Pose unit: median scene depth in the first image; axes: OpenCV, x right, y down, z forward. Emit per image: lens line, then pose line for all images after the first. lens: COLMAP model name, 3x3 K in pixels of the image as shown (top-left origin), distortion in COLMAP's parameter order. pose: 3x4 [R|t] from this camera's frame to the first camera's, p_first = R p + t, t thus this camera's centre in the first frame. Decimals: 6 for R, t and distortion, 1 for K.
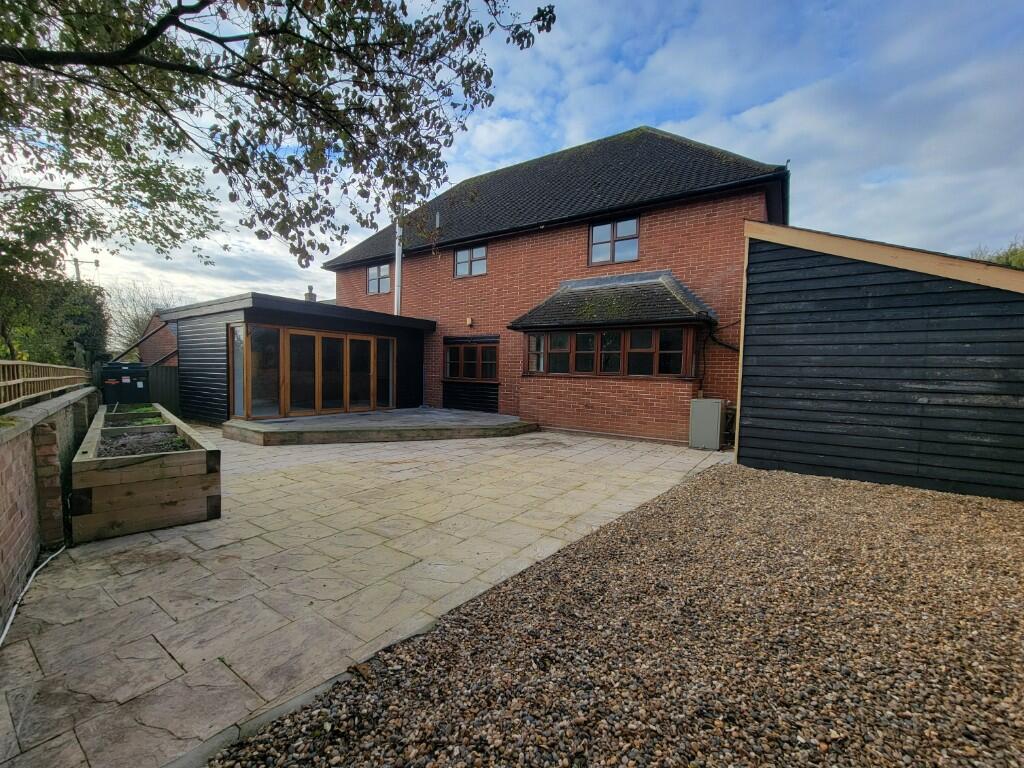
lens RADIAL K [[412.0, 0, 512.0], [0, 412.0, 384.0], [0, 0, 1]] dist [-0.001181, 0.000216]
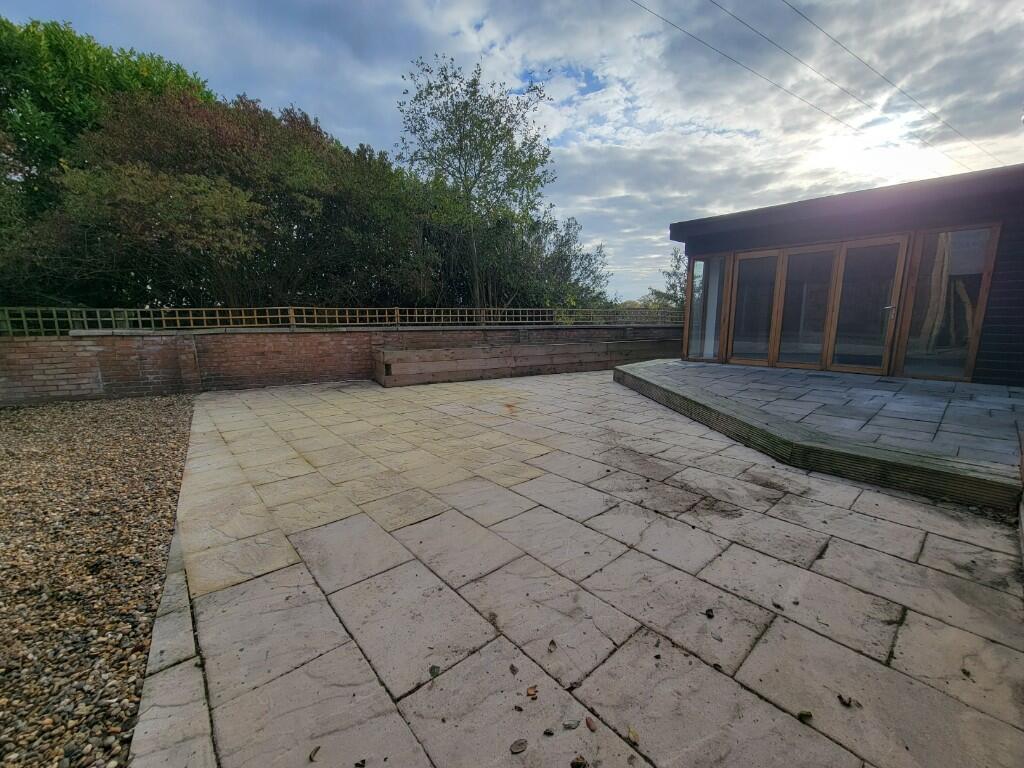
lens RADIAL K [[412.0, 0, 512.0], [0, 412.0, 384.0], [0, 0, 1]] dist [-0.001181, 0.000216]
pose [[-0.247818, 0.158319, -0.955783, 0.699278], [-0.014151, 0.985860, 0.166970, -0.015459], [0.968703, 0.054904, -0.242074, 1.415890]]
